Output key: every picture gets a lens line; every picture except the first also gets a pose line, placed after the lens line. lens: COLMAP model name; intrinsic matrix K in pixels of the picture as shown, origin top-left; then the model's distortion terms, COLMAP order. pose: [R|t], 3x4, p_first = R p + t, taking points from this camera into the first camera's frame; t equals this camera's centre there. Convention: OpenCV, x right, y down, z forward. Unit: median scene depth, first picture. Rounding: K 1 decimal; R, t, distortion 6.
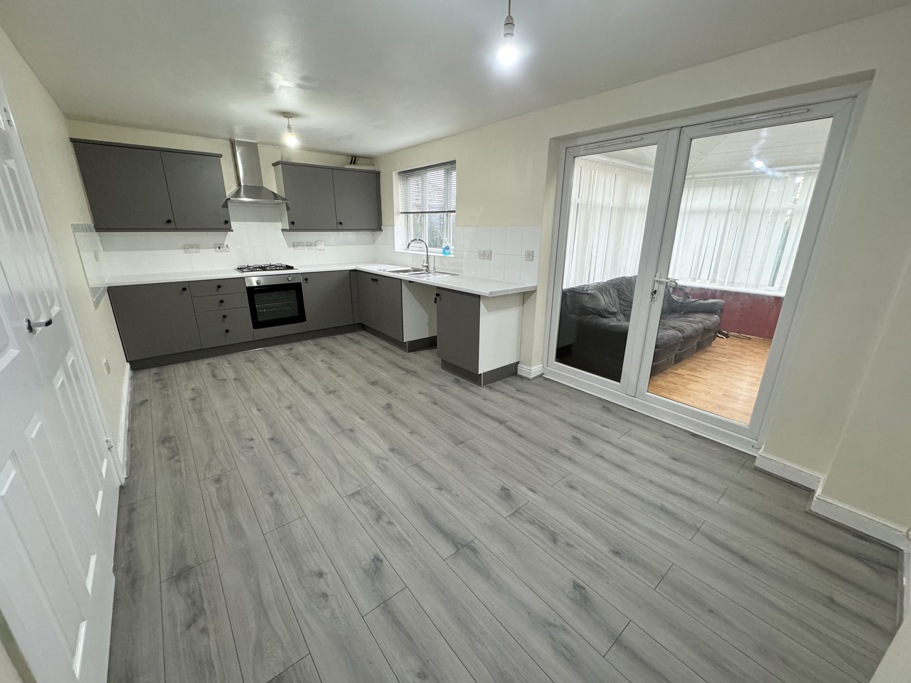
lens RADIAL K [[362.0, 0, 453.0], [0, 362.0, 341.1], [0, 0, 1]] dist [-0.001604, -0.000994]
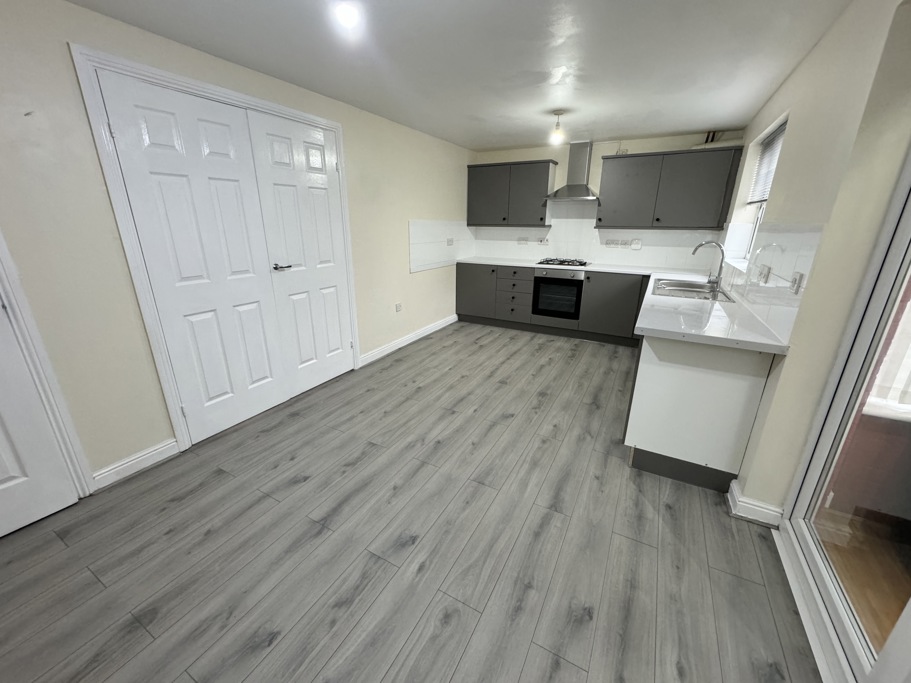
lens RADIAL K [[362.0, 0, 458.1], [0, 362.0, 341.1], [0, 0, 1]] dist [-0.001604, -0.000994]
pose [[0.375367, 0.287243, -0.881244, 0.488459], [-0.282386, 0.941009, 0.186440, -0.126024], [0.882812, 0.178867, 0.434337, 0.406670]]
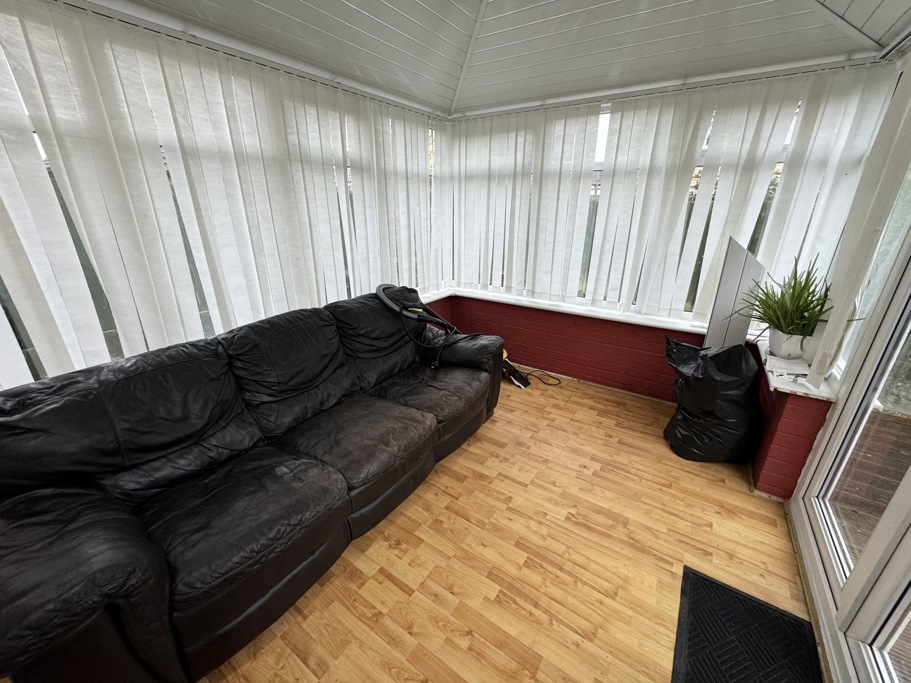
lens RADIAL K [[362.0, 0, 455.5], [0, 362.0, 338.0], [0, 0, 1]] dist [-0.001604, -0.000994]
pose [[0.957086, -0.102190, 0.271188, 0.717844], [0.086621, 0.993863, 0.068803, -0.211969], [-0.276555, -0.042359, 0.960064, 0.660463]]
